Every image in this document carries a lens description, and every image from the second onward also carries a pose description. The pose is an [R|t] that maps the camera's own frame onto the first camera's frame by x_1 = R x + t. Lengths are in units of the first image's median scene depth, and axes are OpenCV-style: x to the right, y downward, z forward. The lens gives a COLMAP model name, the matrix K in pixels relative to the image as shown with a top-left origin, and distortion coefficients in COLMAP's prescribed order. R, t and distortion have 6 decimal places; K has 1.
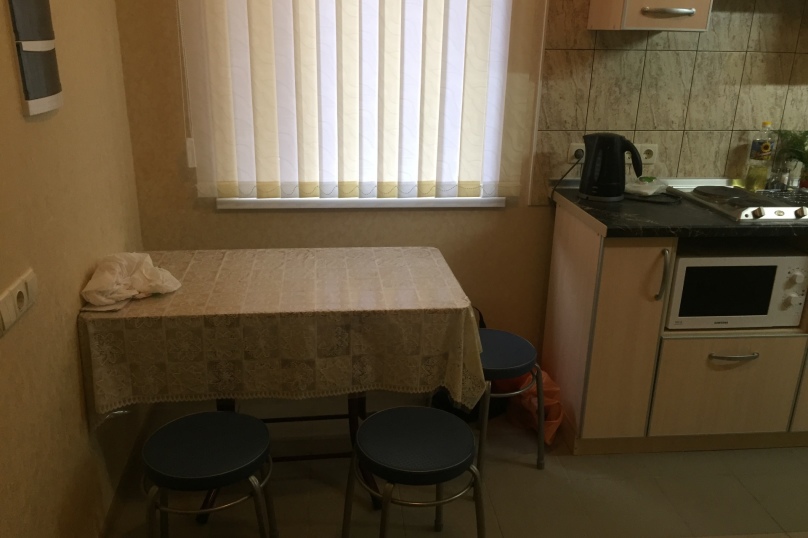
lens RADIAL K [[680.7, 0, 407.4], [0, 680.7, 269.3], [0, 0, 1]] dist [0.070251, -0.083083]
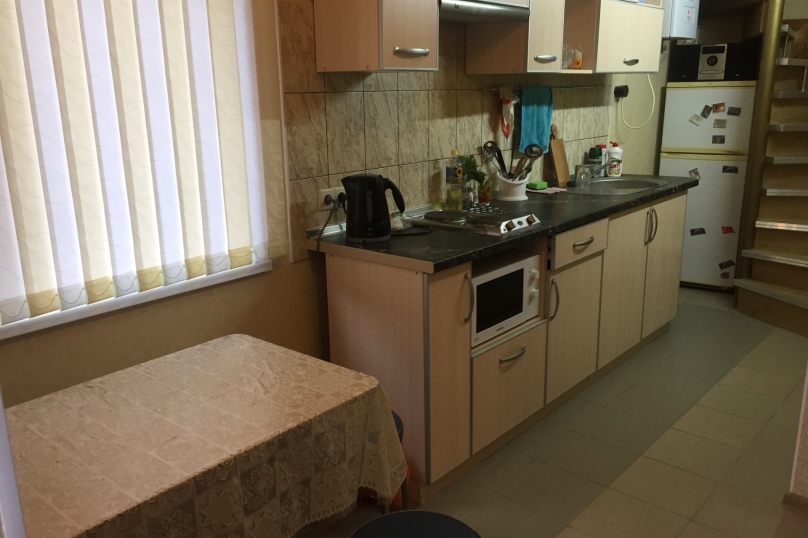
lens RADIAL K [[680.7, 0, 403.6], [0, 680.7, 266.2], [0, 0, 1]] dist [0.070251, -0.083083]
pose [[0.734221, -0.204086, 0.647509, -0.319129], [0.255786, 0.966623, 0.014626, -0.069758], [-0.628882, 0.154885, 0.761917, 0.238140]]
